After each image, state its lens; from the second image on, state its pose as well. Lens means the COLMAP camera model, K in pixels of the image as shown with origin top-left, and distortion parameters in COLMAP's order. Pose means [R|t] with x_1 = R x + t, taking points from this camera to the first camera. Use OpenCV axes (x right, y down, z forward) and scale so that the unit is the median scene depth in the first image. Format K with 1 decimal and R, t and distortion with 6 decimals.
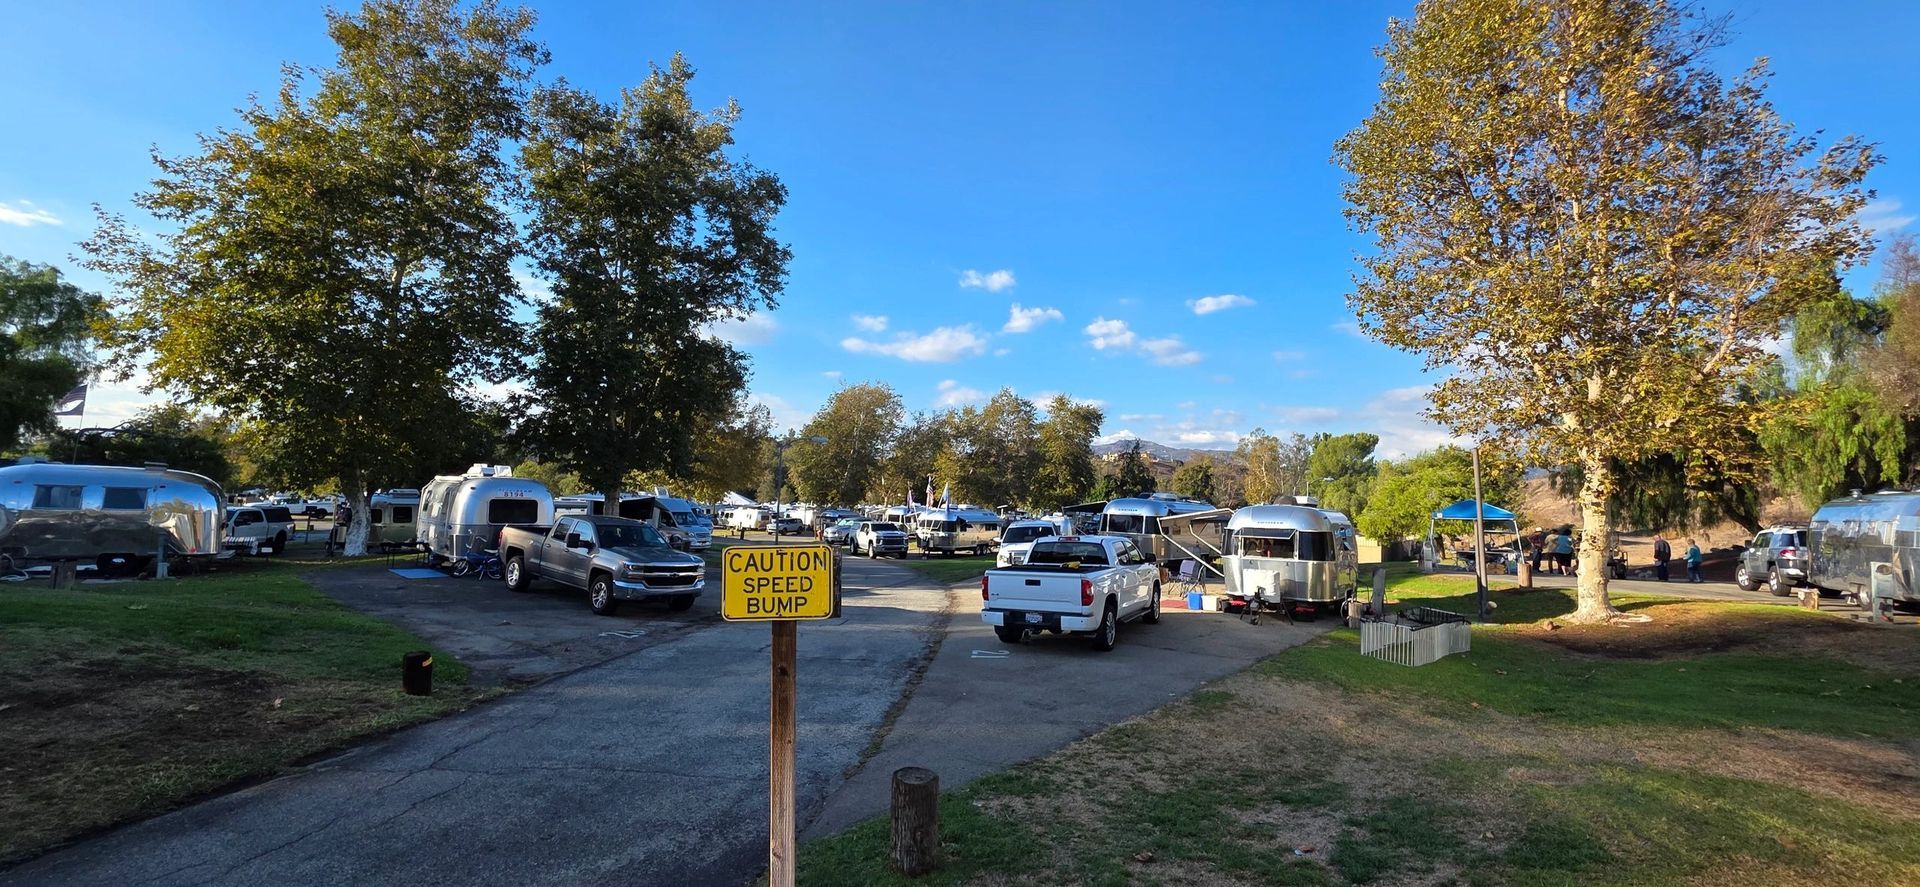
lens RADIAL K [[784.2, 0, 957.2], [0, 784.2, 430.1], [0, 0, 1]] dist [-0.002119, -0.000261]
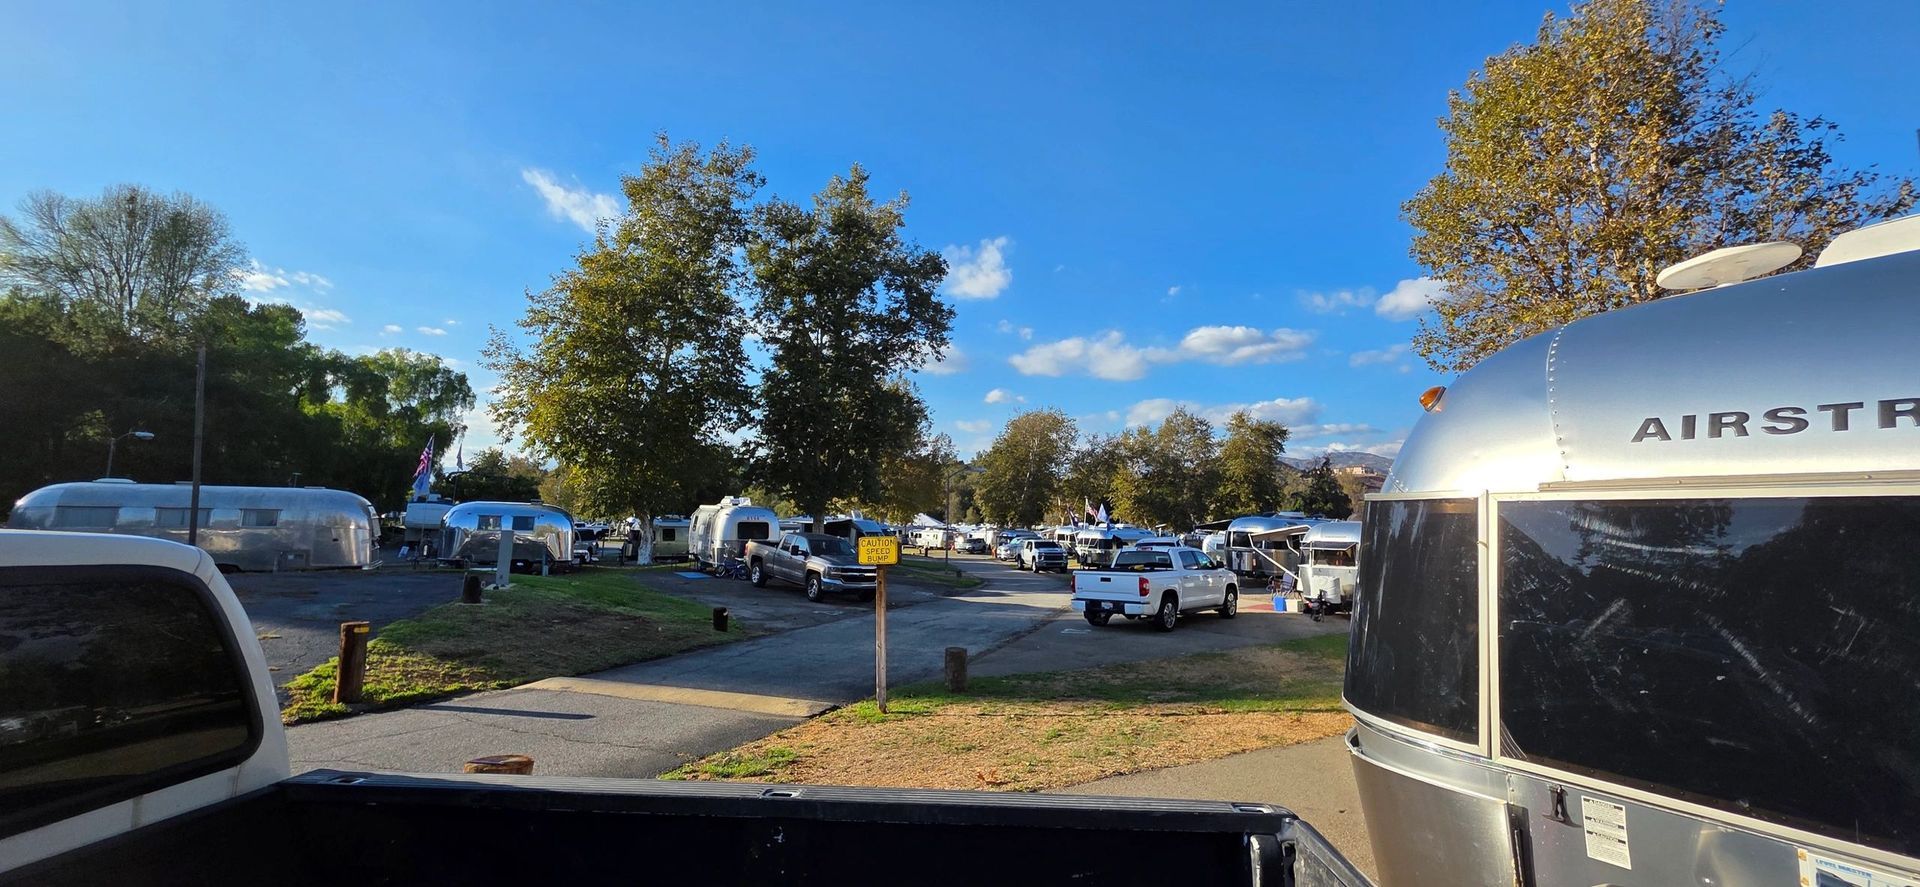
lens RADIAL K [[784.2, 0, 957.2], [0, 784.2, 430.1], [0, 0, 1]] dist [-0.002119, -0.000261]
pose [[0.971490, -0.034803, -0.234513, 0.069223], [0.028696, 0.999156, -0.029401, -0.013685], [0.235339, 0.021833, 0.971668, -0.159378]]
